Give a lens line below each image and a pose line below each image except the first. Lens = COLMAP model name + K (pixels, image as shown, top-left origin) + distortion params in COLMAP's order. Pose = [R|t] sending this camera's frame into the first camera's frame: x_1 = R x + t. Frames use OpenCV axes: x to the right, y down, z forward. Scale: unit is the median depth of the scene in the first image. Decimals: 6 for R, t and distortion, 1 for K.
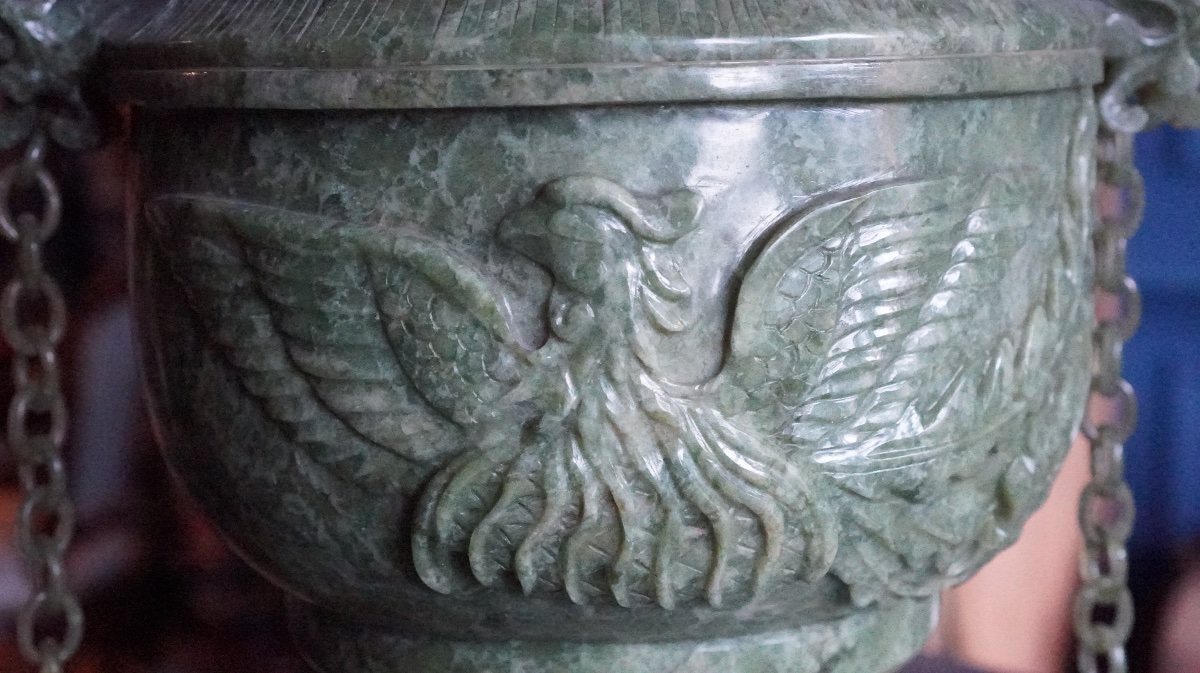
lens RADIAL K [[1701.3, 0, 600.0], [0, 1701.3, 336.5], [0, 0, 1]] dist [0.175369, -0.058246]
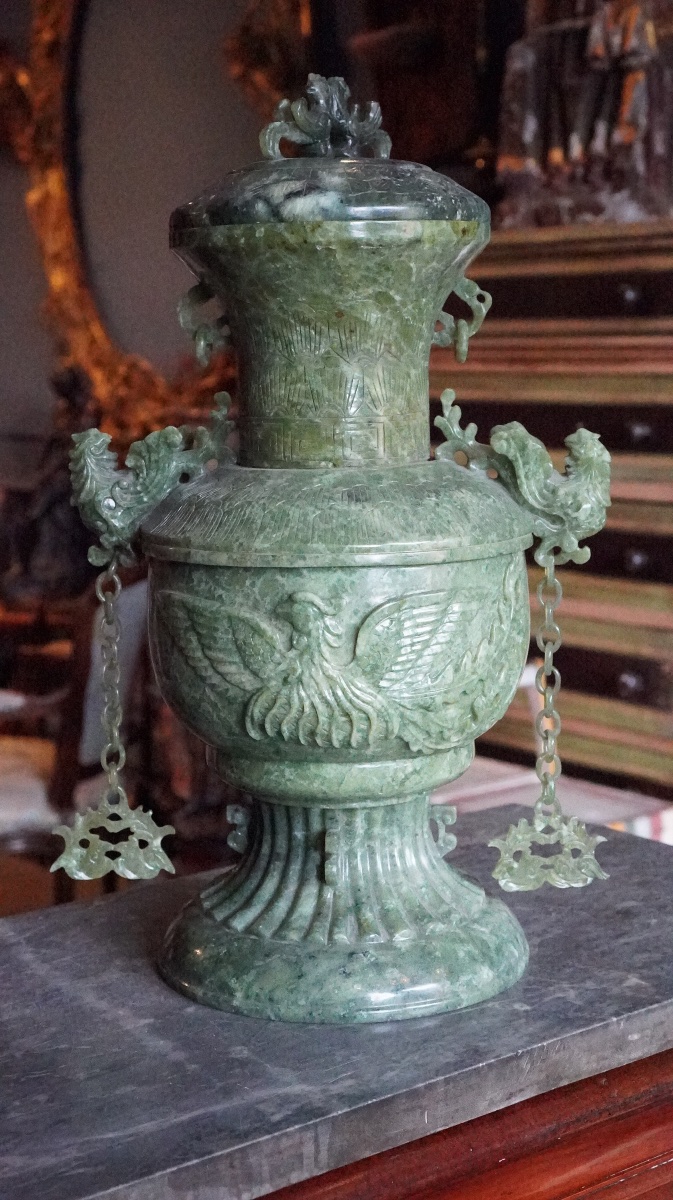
lens RADIAL K [[1701.3, 0, 336.5], [0, 1701.3, 600.0], [0, 0, 1]] dist [0.175369, -0.058246]
pose [[0.990013, 0.018316, -0.139784, 0.425233], [-0.019382, 0.999793, -0.006266, -0.061053], [0.139640, 0.008913, 0.990162, -1.741275]]
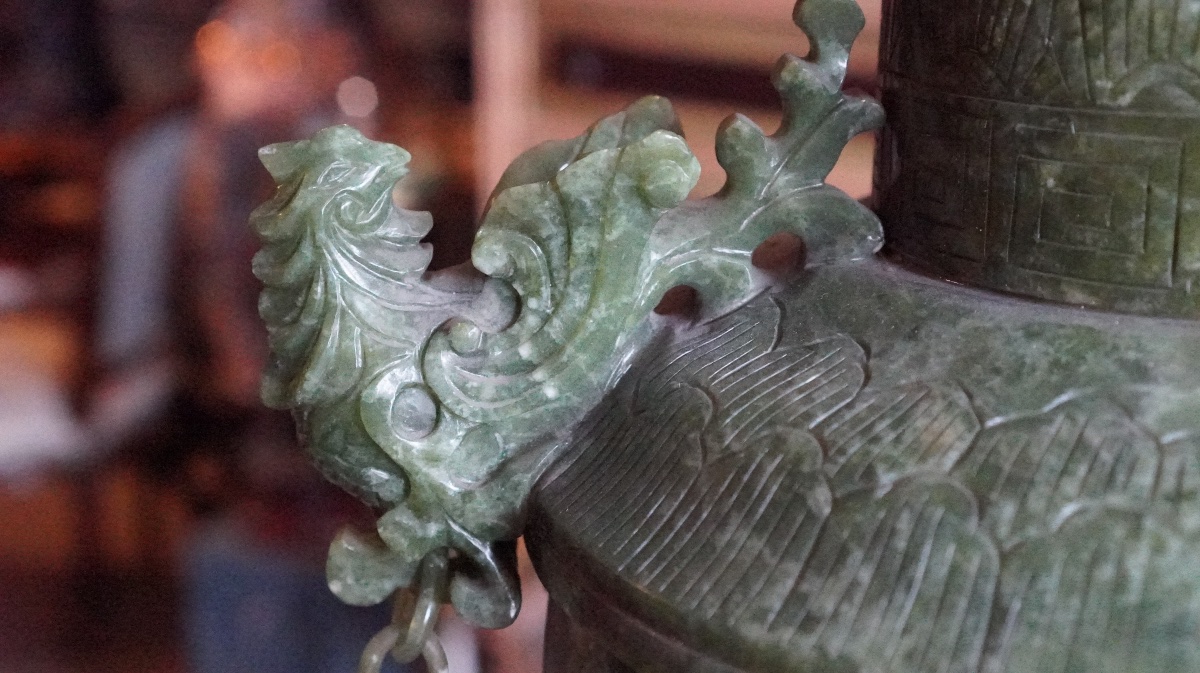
lens RADIAL K [[1701.3, 0, 600.0], [0, 1701.3, 336.5], [0, 0, 1]] dist [0.175369, -0.058246]
pose [[0.999912, 0.011031, 0.007383, -0.315967], [-0.011970, 0.989734, 0.142419, -0.394699], [-0.005736, -0.142495, 0.989779, 0.385991]]
